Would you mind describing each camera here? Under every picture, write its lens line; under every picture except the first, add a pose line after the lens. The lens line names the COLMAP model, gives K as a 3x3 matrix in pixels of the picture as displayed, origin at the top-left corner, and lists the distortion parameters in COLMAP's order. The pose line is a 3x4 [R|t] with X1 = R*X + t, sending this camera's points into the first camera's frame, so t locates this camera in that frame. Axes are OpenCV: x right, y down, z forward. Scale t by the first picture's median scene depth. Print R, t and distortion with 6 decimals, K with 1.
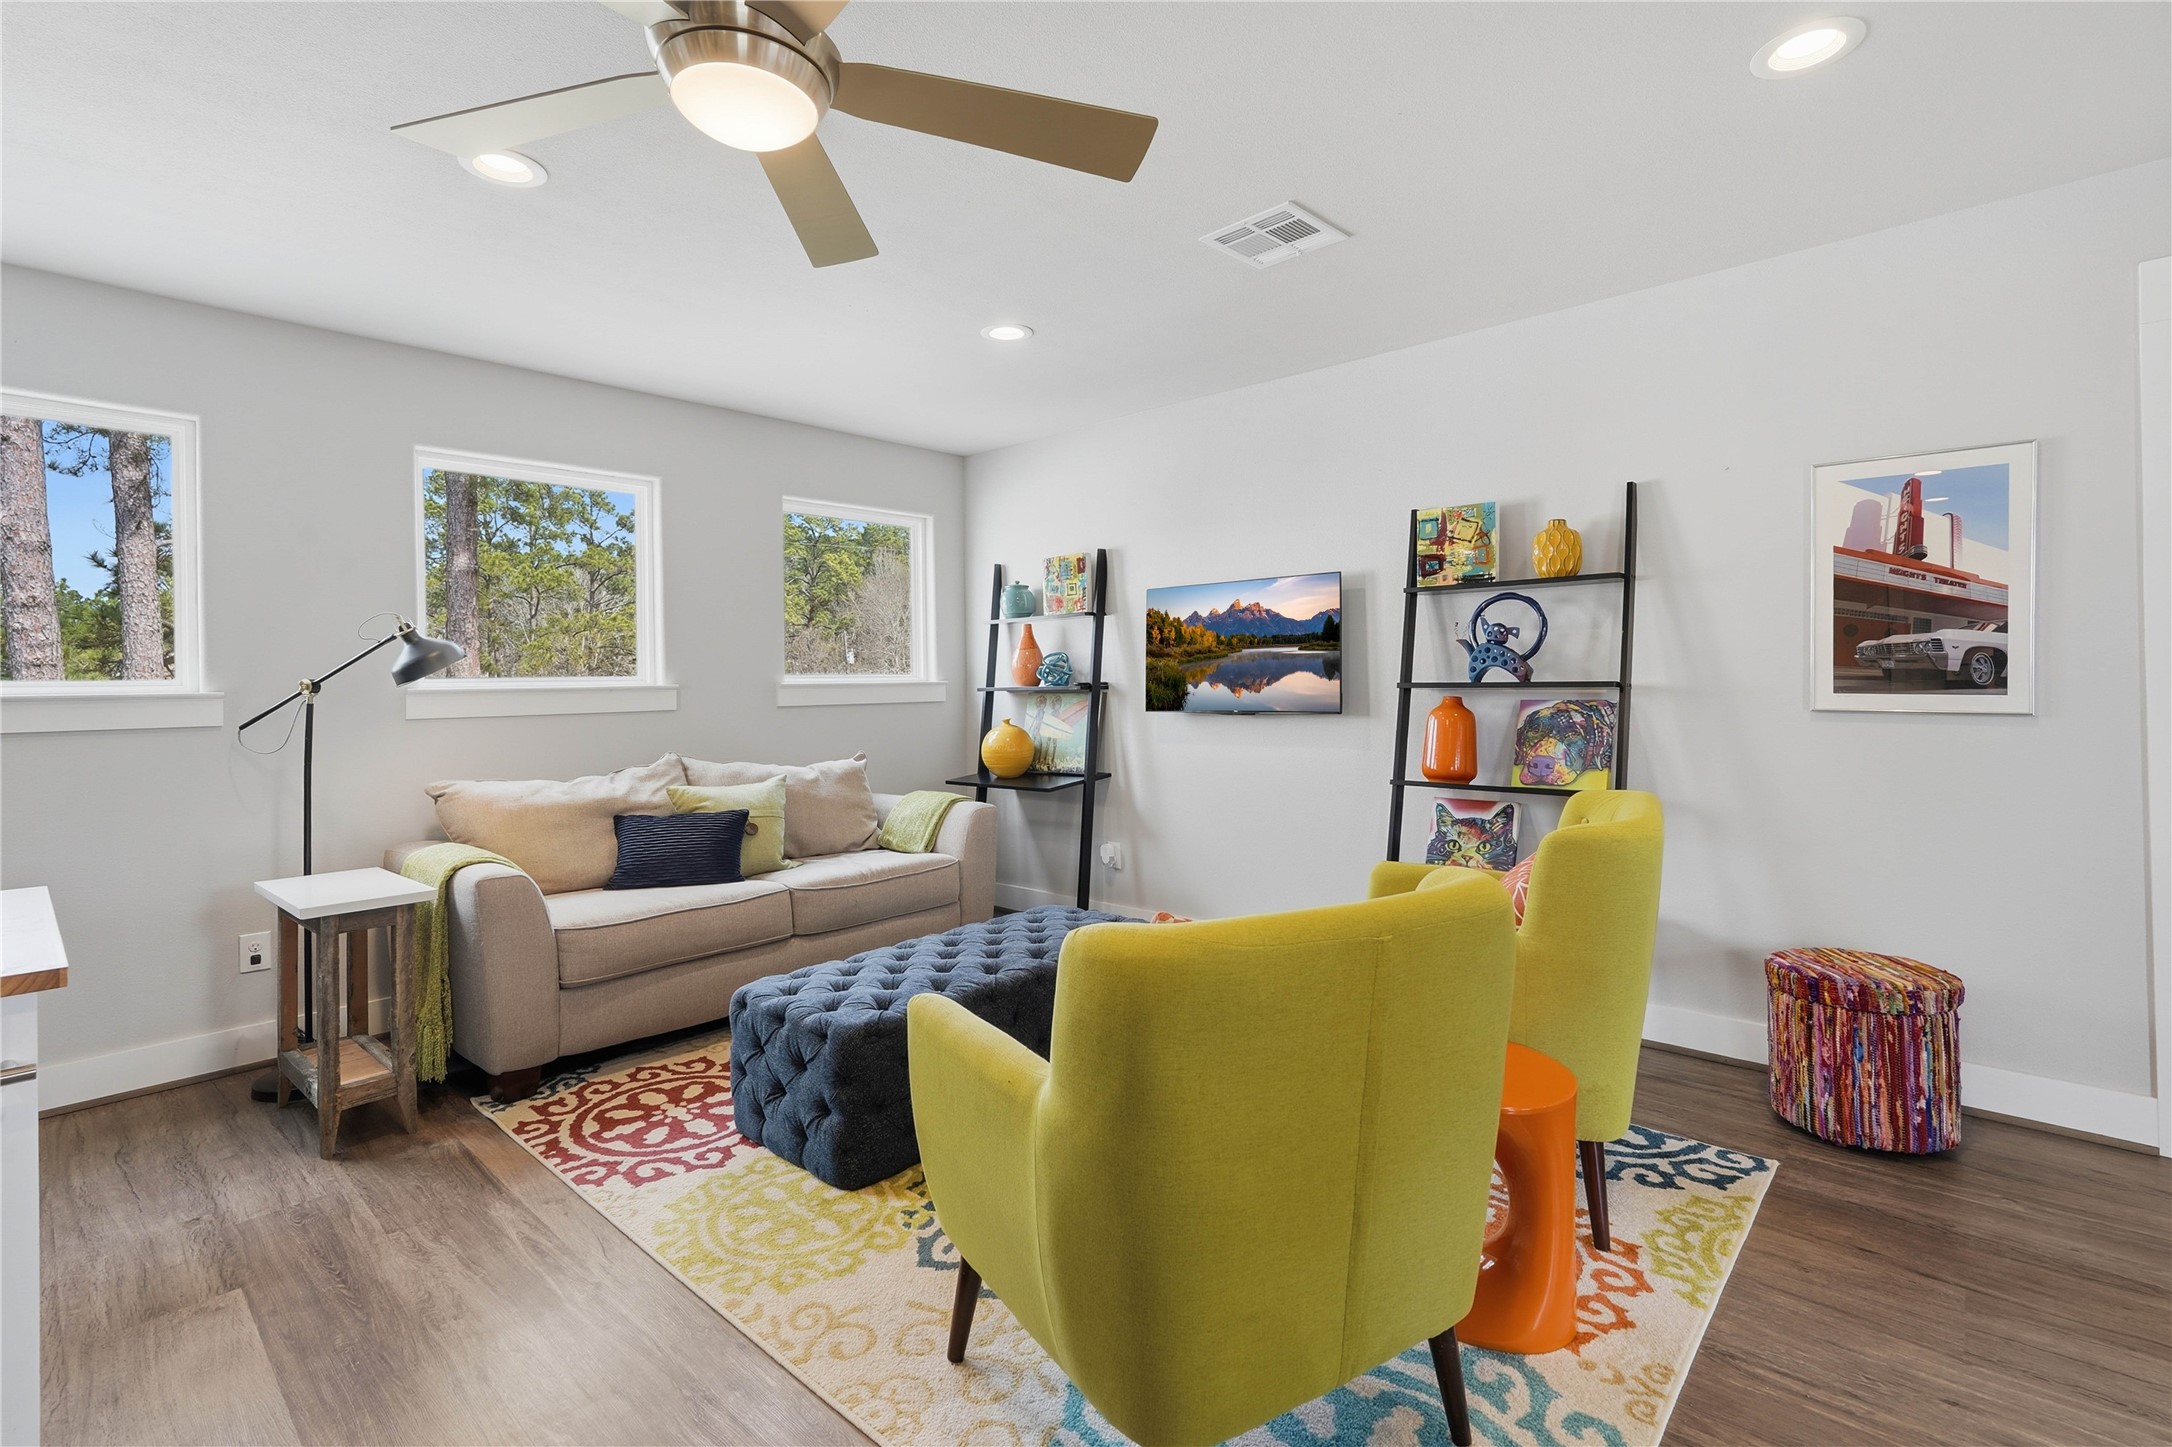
lens RADIAL K [[987.2, 0, 1099.4], [0, 987.2, 706.5], [0, 0, 1]] dist [-0.004568, 0.002411]
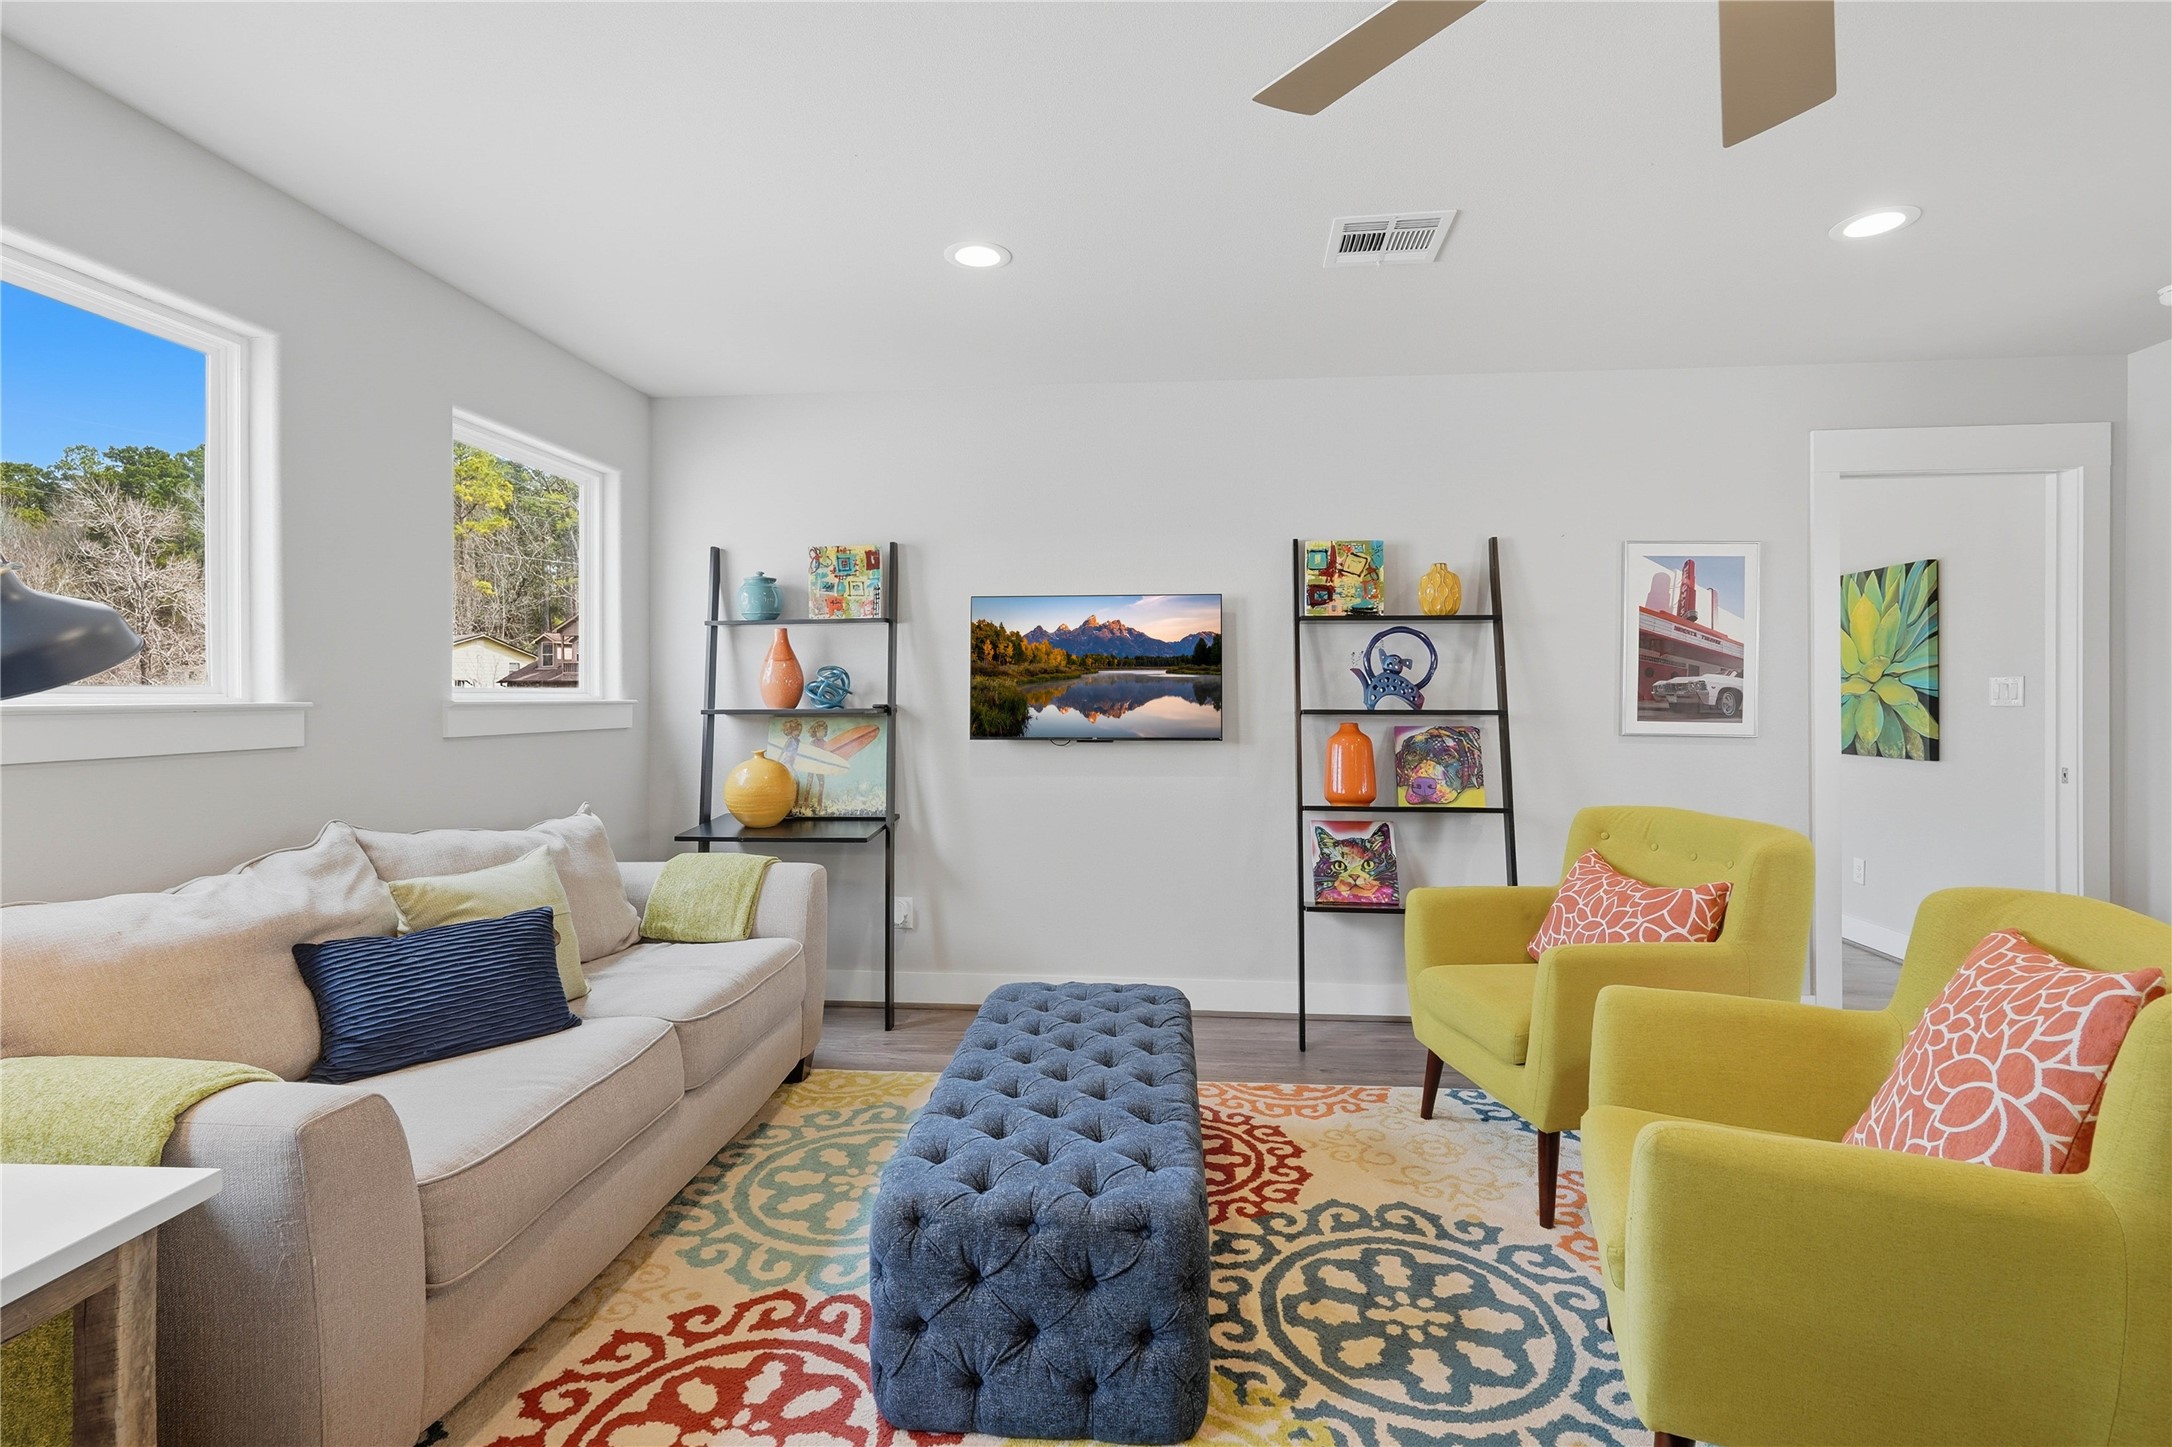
lens RADIAL K [[987.2, 0, 1087.4], [0, 987.2, 729.4], [0, 0, 1]] dist [-0.004568, 0.002411]
pose [[0.802509, -0.004611, 0.596622, -0.479281], [0.003831, 0.999989, 0.002575, -0.007076], [-0.596627, 0.000219, 0.802518, 0.323606]]
